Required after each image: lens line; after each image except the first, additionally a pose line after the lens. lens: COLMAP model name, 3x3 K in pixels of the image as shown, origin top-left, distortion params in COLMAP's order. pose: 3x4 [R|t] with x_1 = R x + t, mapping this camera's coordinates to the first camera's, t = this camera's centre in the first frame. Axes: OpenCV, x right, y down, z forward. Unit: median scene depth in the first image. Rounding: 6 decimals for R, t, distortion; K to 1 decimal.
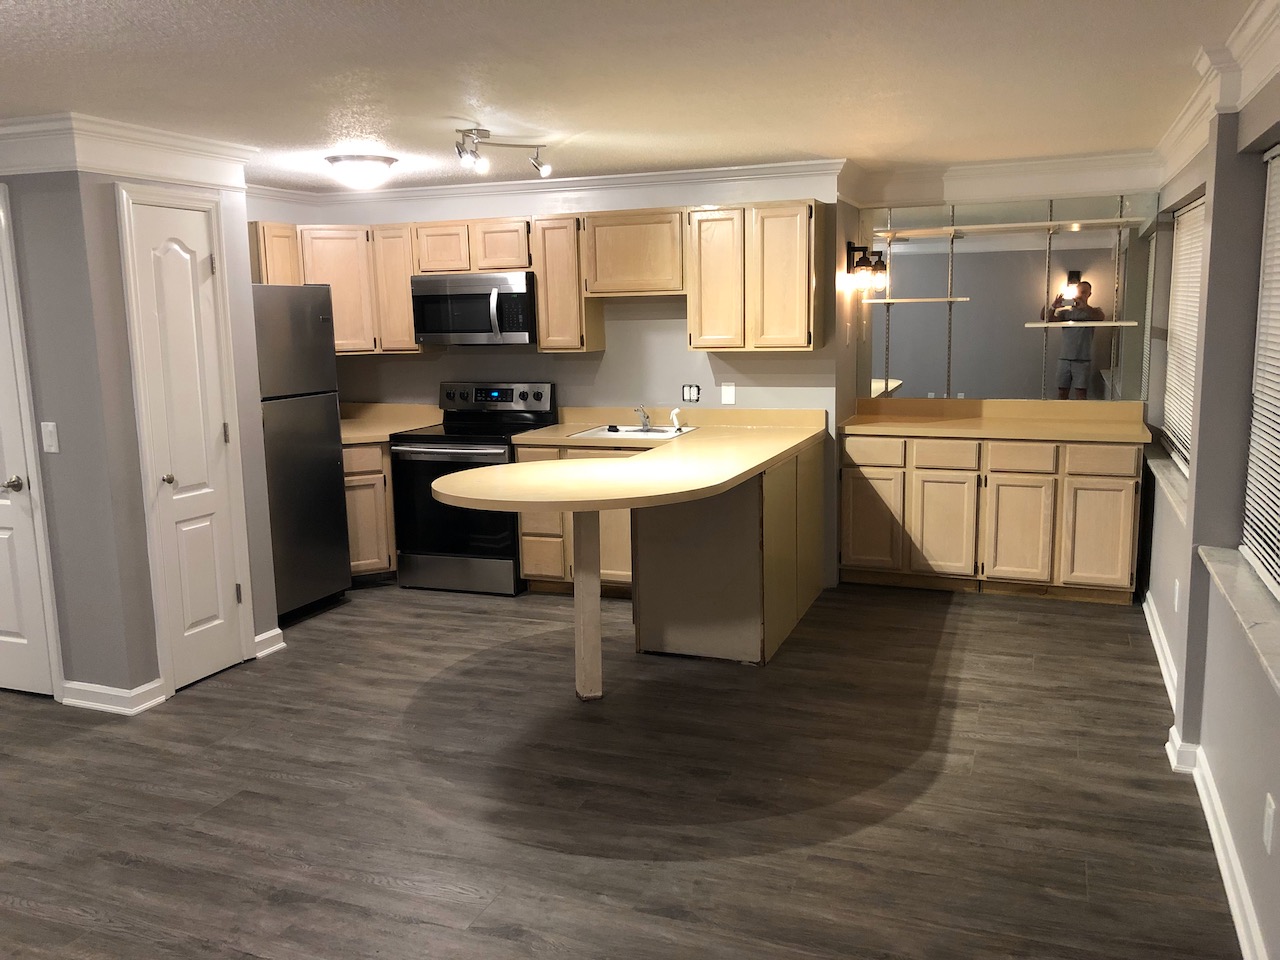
lens RADIAL K [[1048.9, 0, 636.7], [0, 1048.9, 483.4], [0, 0, 1]] dist [0.015658, 0.003636]
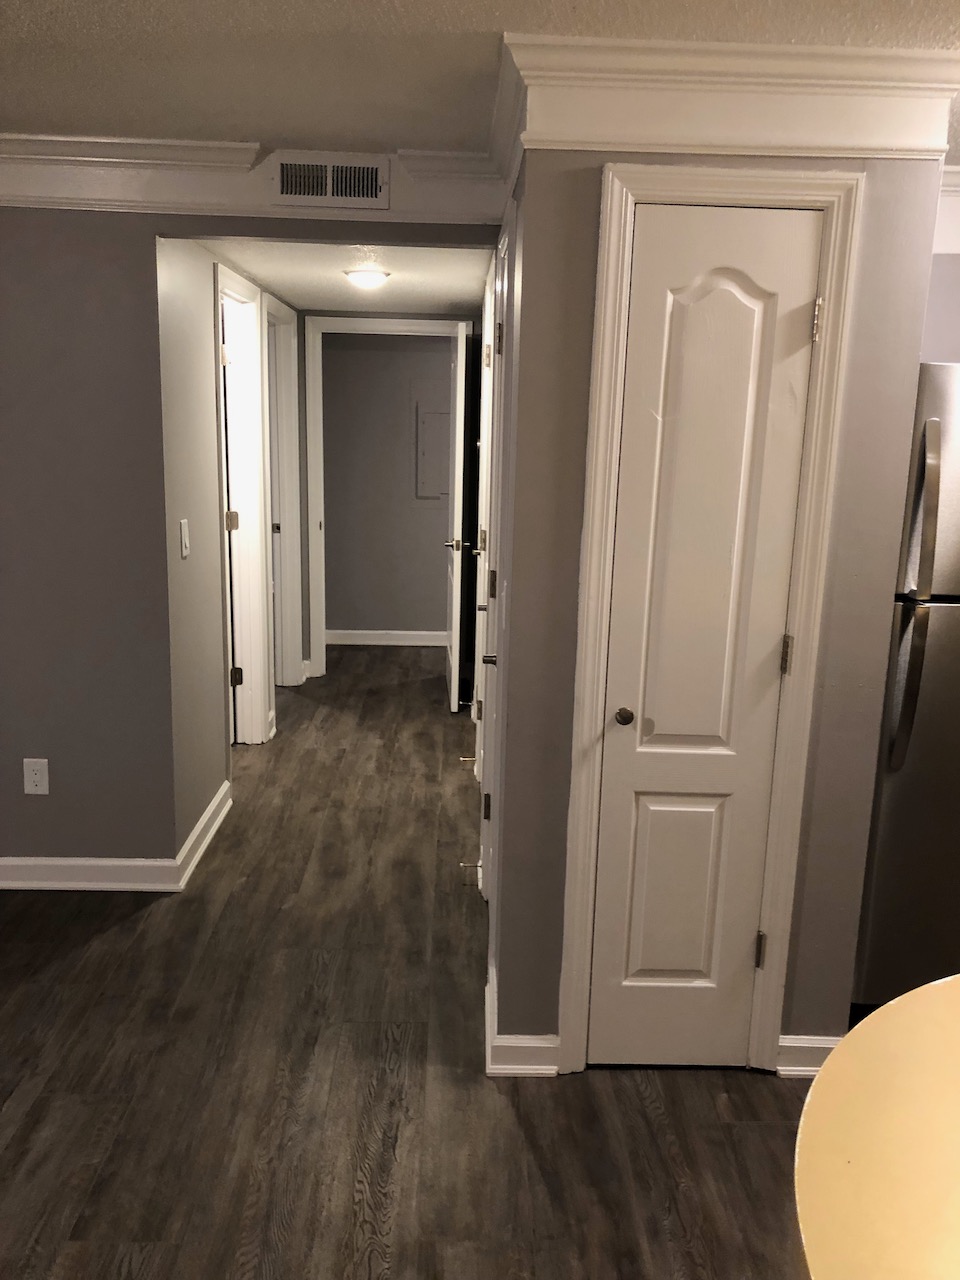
lens RADIAL K [[1048.9, 0, 486.5], [0, 1048.9, 631.3], [0, 0, 1]] dist [0.015658, 0.003636]
pose [[0.398899, 0.217680, -0.890783, 0.006671], [-0.185575, 0.970479, 0.154054, -0.116438], [0.898021, 0.103855, 0.427519, 0.679787]]
